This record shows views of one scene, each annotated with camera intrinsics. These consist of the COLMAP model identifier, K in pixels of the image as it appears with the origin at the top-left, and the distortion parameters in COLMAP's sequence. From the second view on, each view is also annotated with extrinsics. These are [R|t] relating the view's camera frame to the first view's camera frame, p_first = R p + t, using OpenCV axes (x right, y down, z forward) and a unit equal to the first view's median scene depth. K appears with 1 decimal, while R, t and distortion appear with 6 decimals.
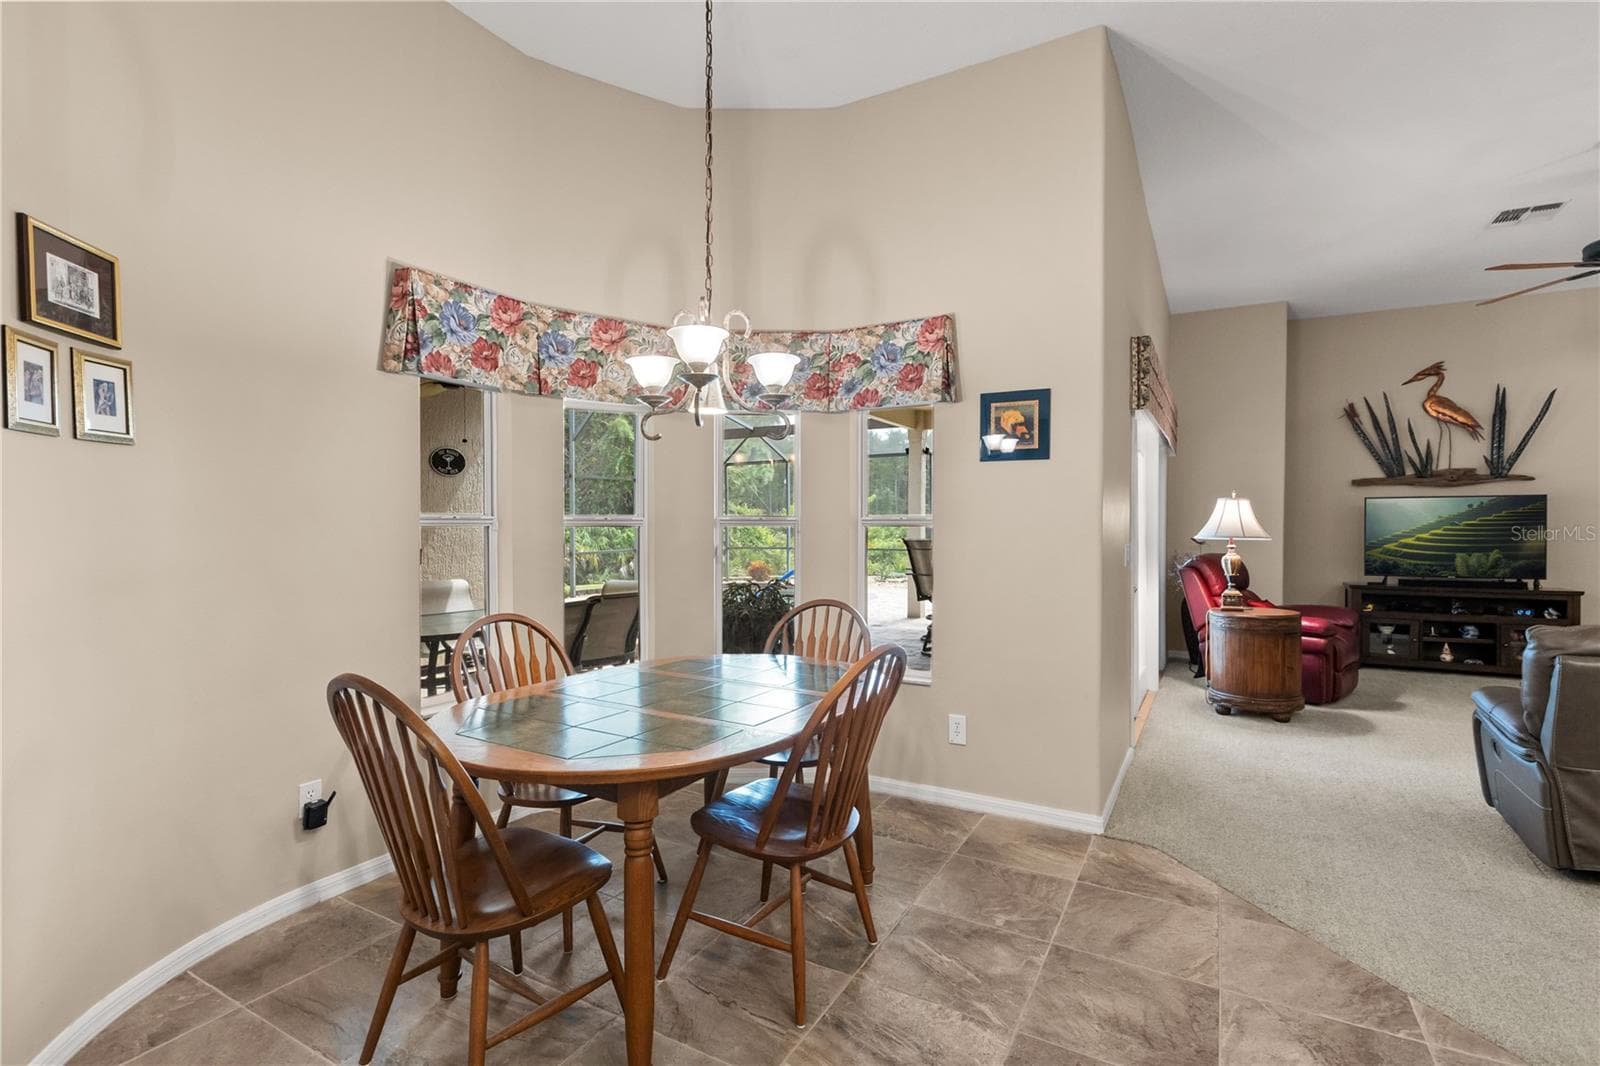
lens RADIAL K [[737.0, 0, 814.1], [0, 737.0, 535.9], [0, 0, 1]] dist [-0.004580, -0.000749]
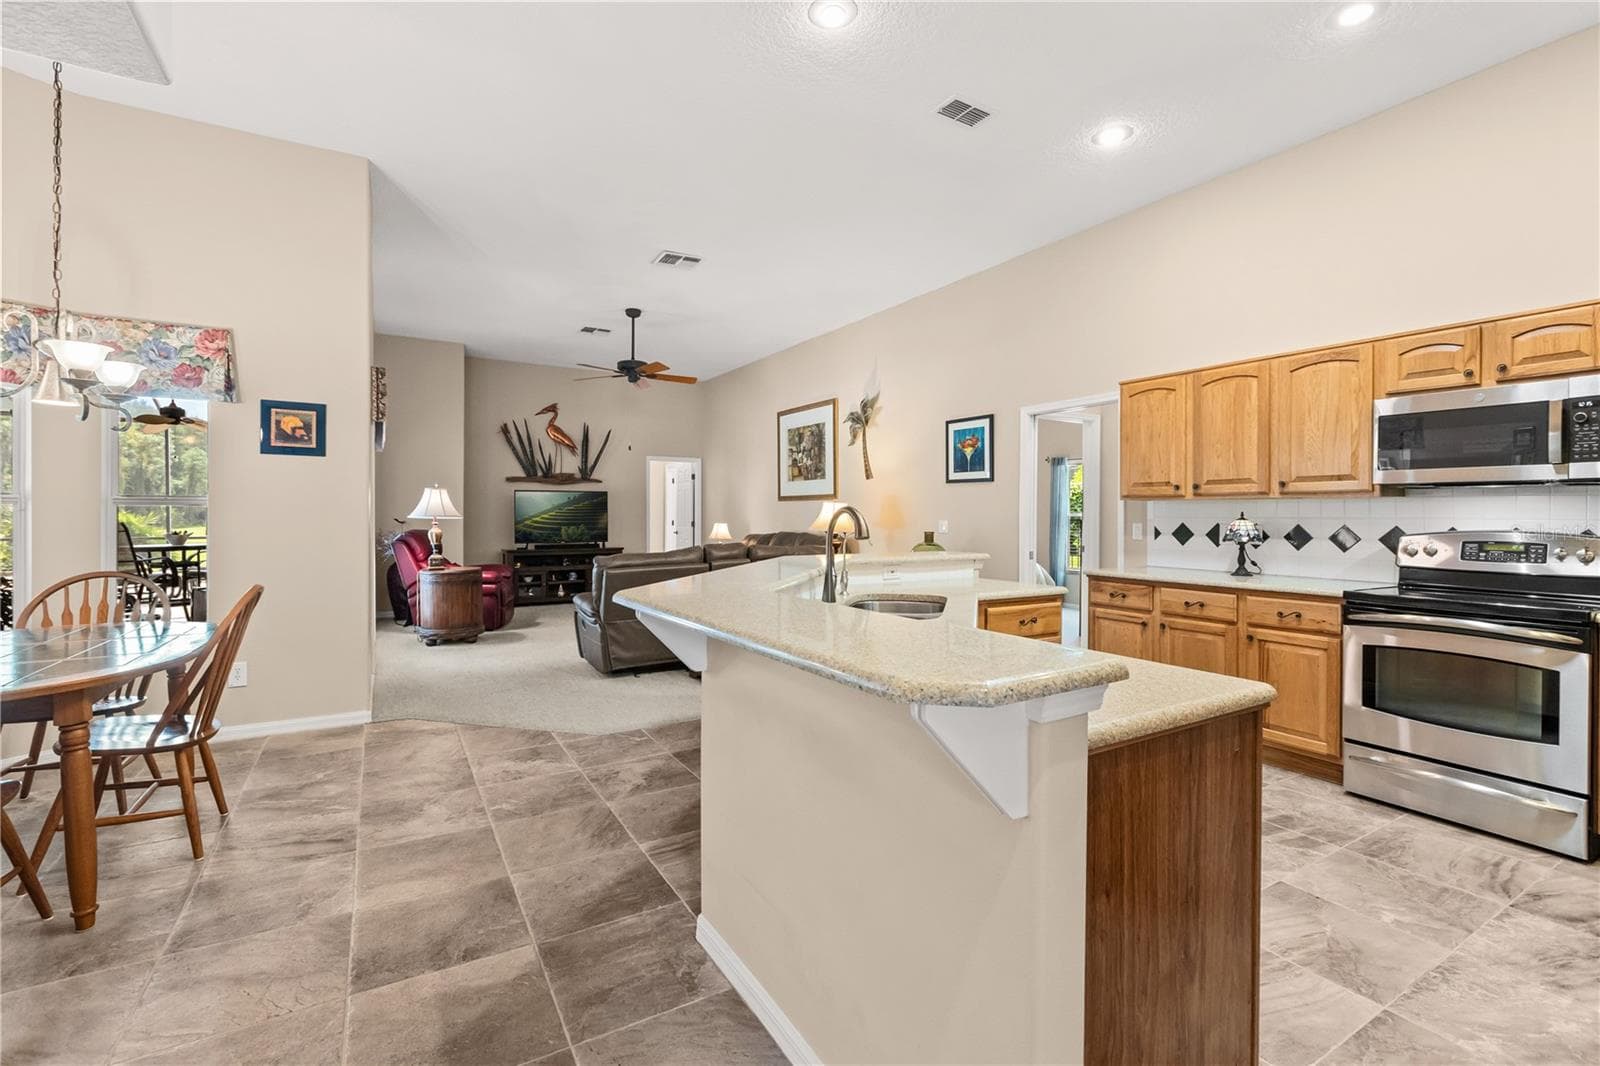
lens RADIAL K [[737.0, 0, 810.4], [0, 737.0, 522.7], [0, 0, 1]] dist [-0.004580, -0.000749]
pose [[0.504968, -0.009644, 0.863084, -0.272063], [0.009648, 0.999938, 0.005528, 0.012804], [-0.863084, 0.005536, 0.505030, -0.307530]]
